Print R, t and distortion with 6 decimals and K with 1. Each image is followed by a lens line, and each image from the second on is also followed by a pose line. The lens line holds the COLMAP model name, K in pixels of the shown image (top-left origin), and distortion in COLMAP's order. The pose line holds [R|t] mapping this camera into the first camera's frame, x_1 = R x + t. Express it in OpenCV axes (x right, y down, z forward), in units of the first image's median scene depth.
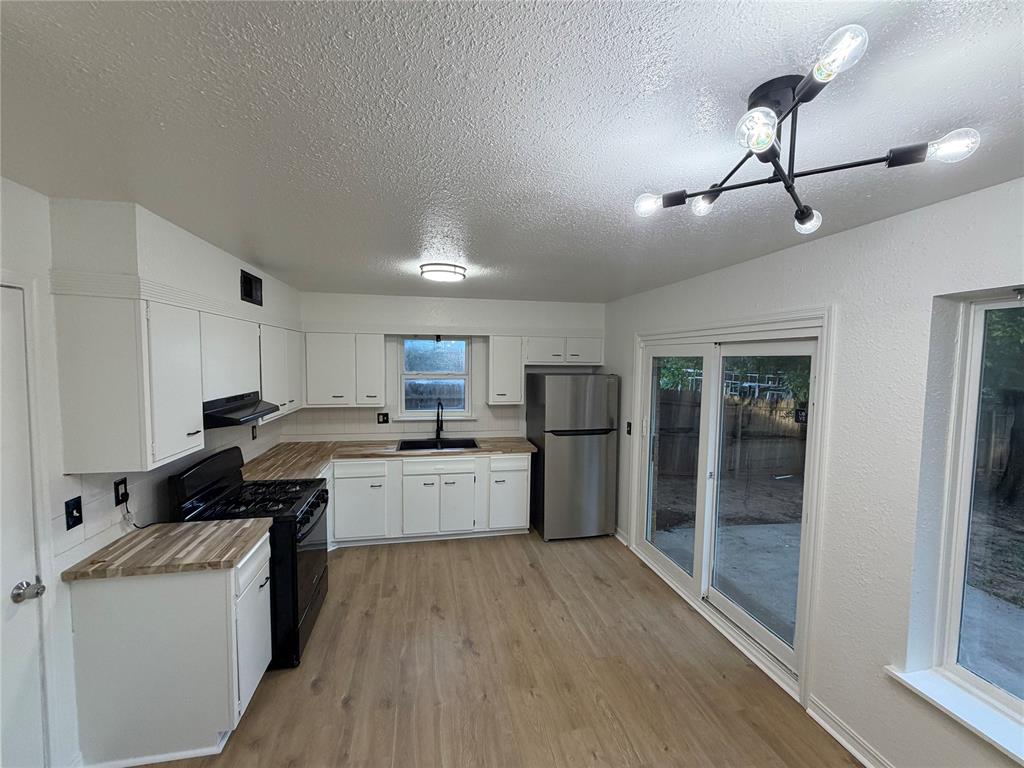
lens RADIAL K [[408.7, 0, 510.3], [0, 408.7, 383.4], [0, 0, 1]] dist [-0.000711, -0.000292]
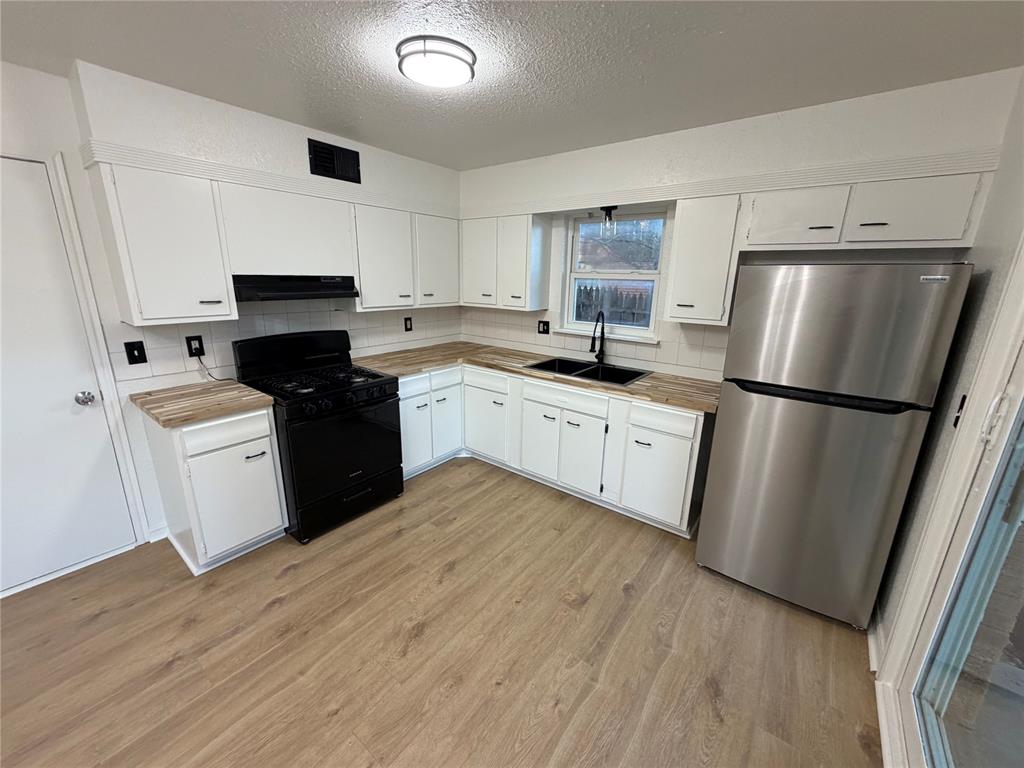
lens RADIAL K [[408.7, 0, 510.4], [0, 408.7, 385.0], [0, 0, 1]] dist [-0.000711, -0.000292]
pose [[0.647036, 0.198602, -0.736140, 0.303633], [-0.058016, 0.975505, 0.212187, 0.032529], [0.760249, -0.094585, 0.642709, 0.474695]]
